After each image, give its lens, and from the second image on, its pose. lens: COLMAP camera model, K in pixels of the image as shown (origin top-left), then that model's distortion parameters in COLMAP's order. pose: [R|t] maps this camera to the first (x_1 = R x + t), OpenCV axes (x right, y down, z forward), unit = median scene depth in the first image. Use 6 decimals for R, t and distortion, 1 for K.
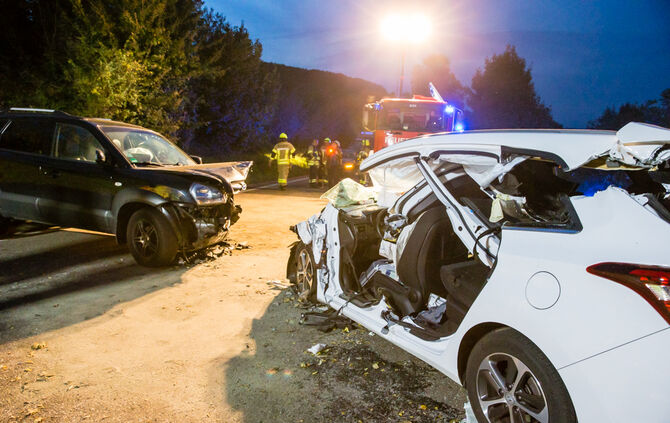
lens RADIAL K [[456.4, 0, 331.9], [0, 456.4, 224.1], [0, 0, 1]] dist [-0.111220, 0.088931]
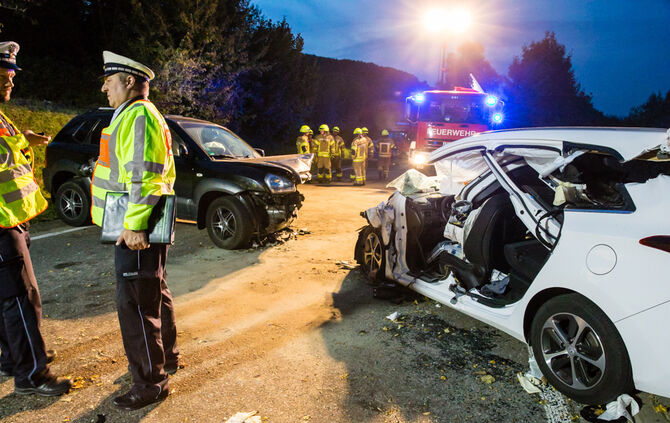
lens RADIAL K [[456.4, 0, 331.9], [0, 456.4, 224.1], [0, 0, 1]] dist [-0.111220, 0.088931]
pose [[0.997677, 0.001647, -0.068104, -0.105279], [-0.000240, 0.999786, 0.020667, 0.014096], [0.068123, -0.020602, 0.997464, -0.152003]]
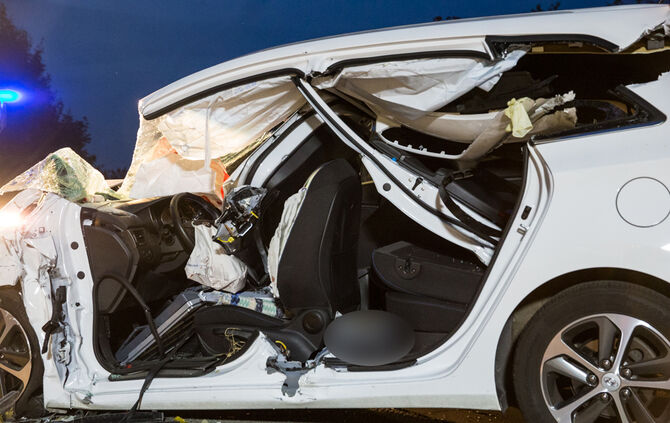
lens RADIAL K [[859.7, 0, 334.1], [0, 859.7, 225.2], [0, 0, 1]] dist [0.097658, 0.004140]
pose [[0.720144, -0.052023, 0.691872, -0.496503], [0.154576, 0.984152, -0.086892, 0.129799], [-0.676387, 0.169522, 0.716773, 0.184919]]
